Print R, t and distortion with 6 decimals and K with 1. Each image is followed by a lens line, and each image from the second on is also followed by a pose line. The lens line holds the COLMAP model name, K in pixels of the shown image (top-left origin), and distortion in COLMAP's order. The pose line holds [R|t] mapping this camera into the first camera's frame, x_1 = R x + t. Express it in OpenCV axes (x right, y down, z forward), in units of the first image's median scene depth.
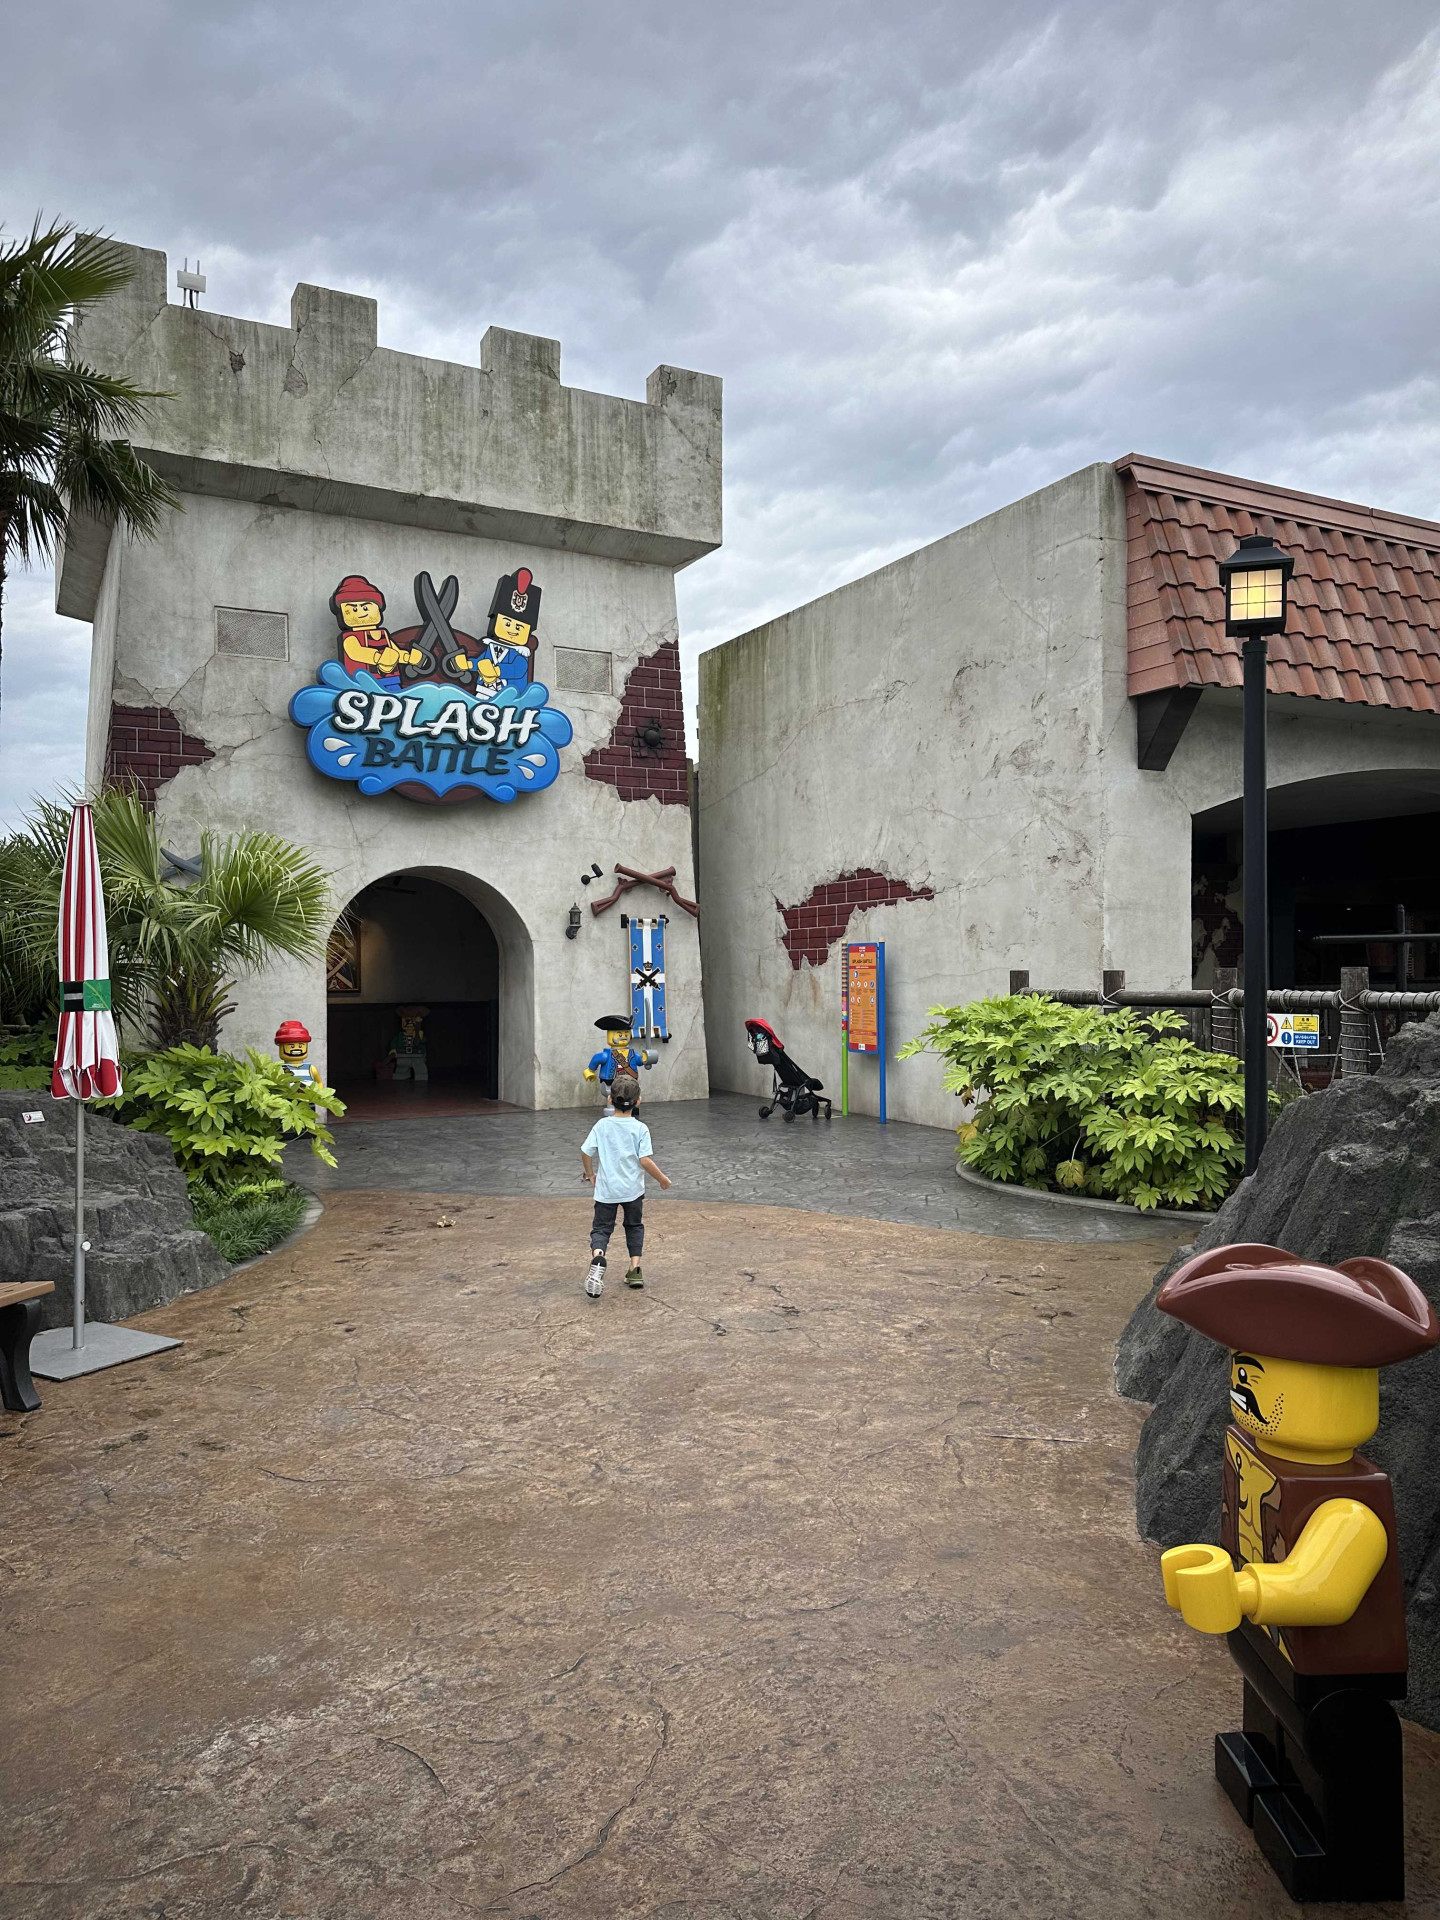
lens RADIAL K [[1386.0, 0, 717.1], [0, 1386.0, 960.2], [0, 0, 1]] dist [0.114843, -0.201335]
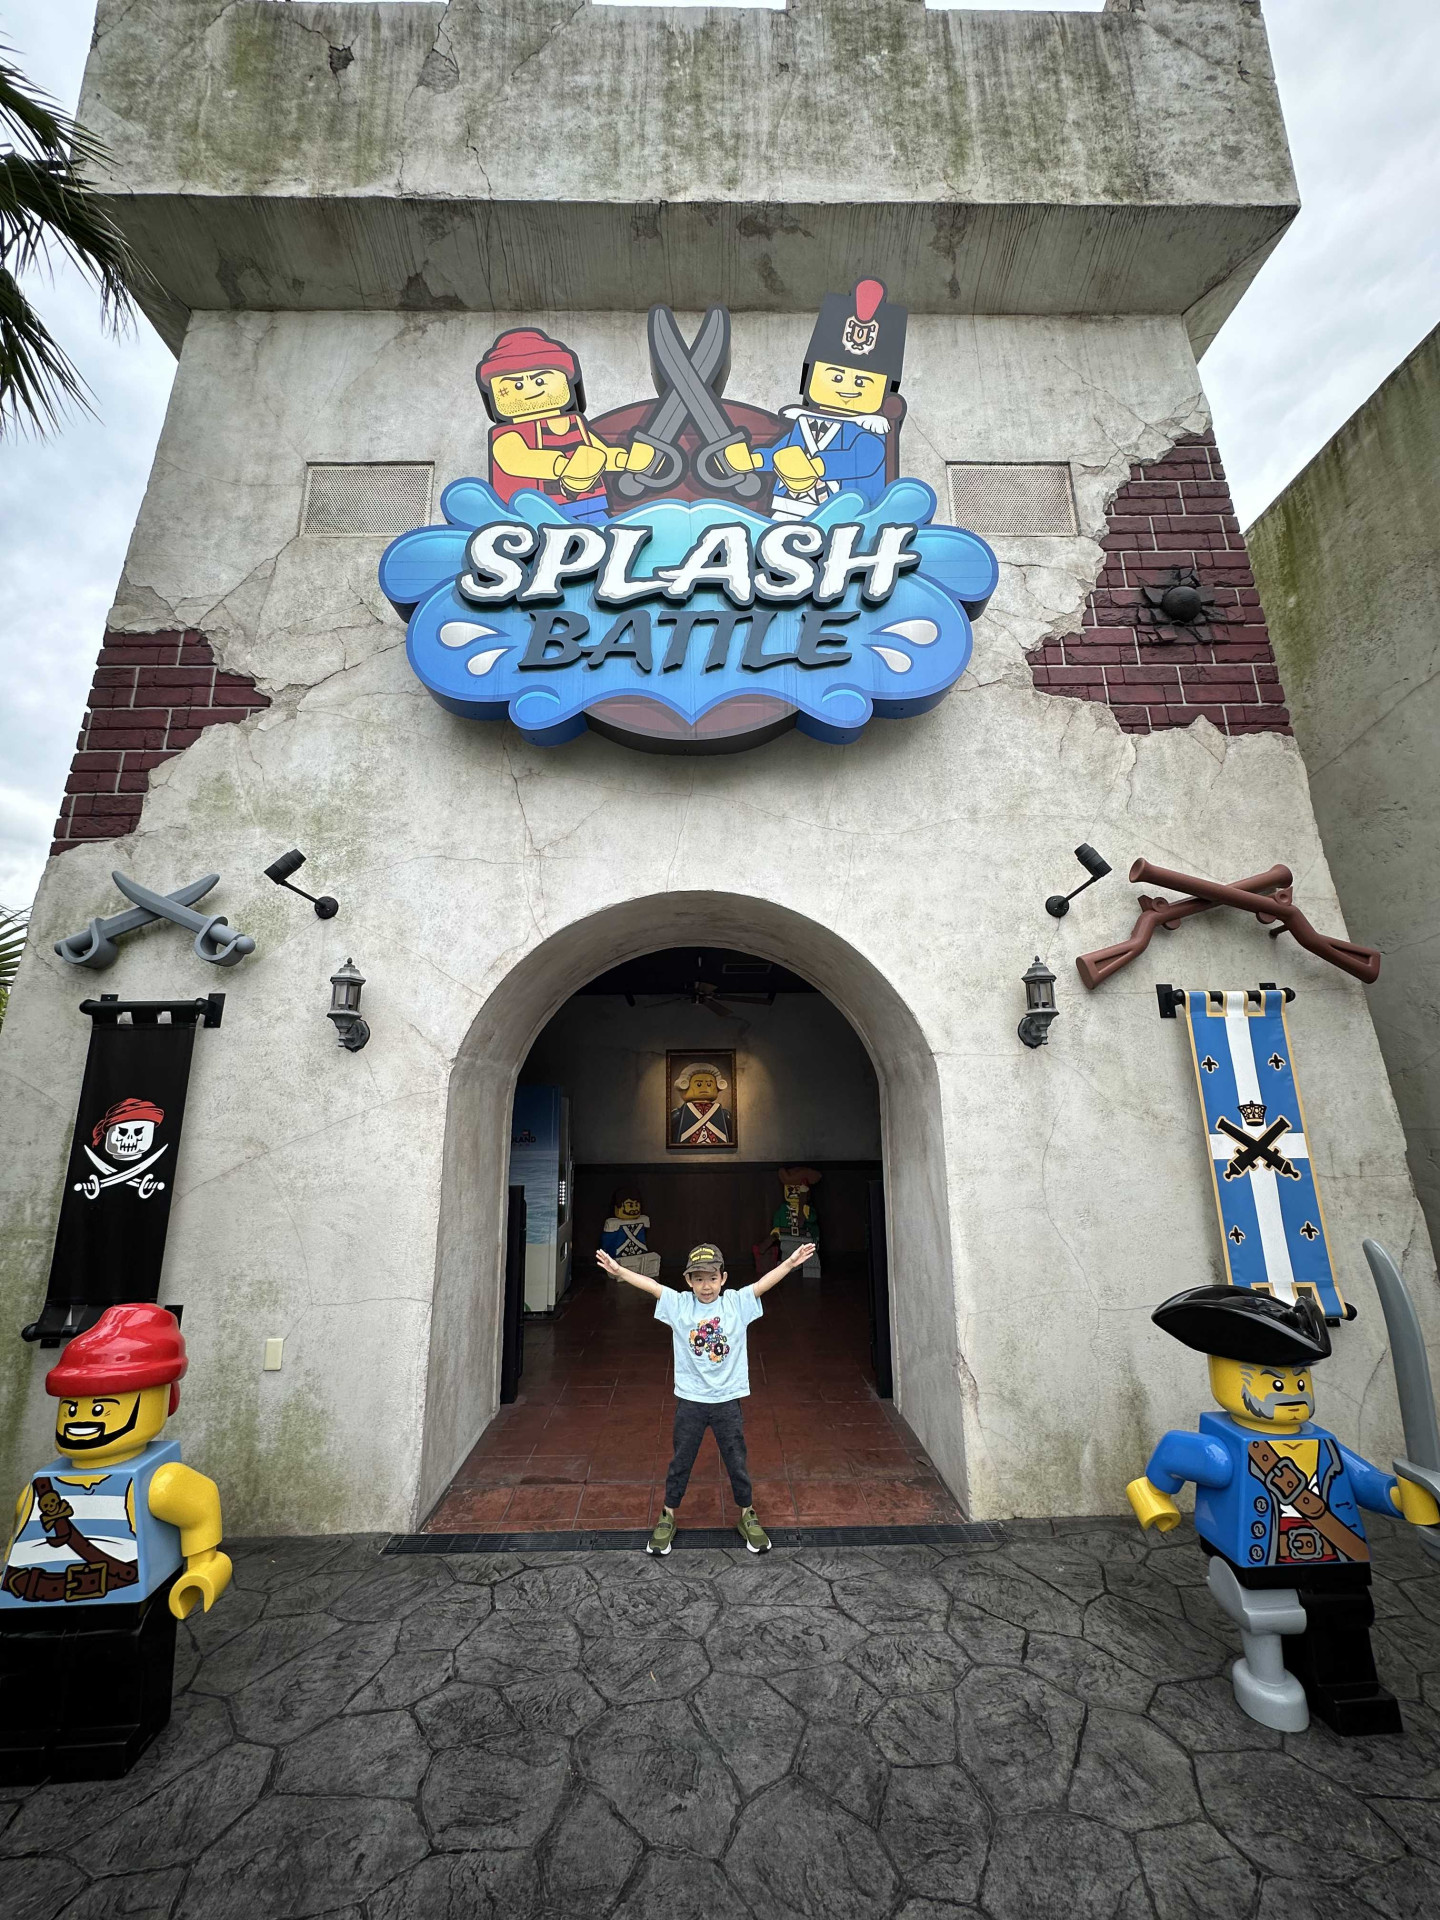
lens RADIAL K [[776.3, 0, 712.0], [0, 776.3, 962.0], [0, 0, 1]] dist [-0.000144, -0.000486]
pose [[0.894979, -0.091351, -0.436656, -0.092014], [0.010484, 0.982846, -0.184128, 0.001179], [0.445986, 0.160213, 0.880584, 0.789731]]
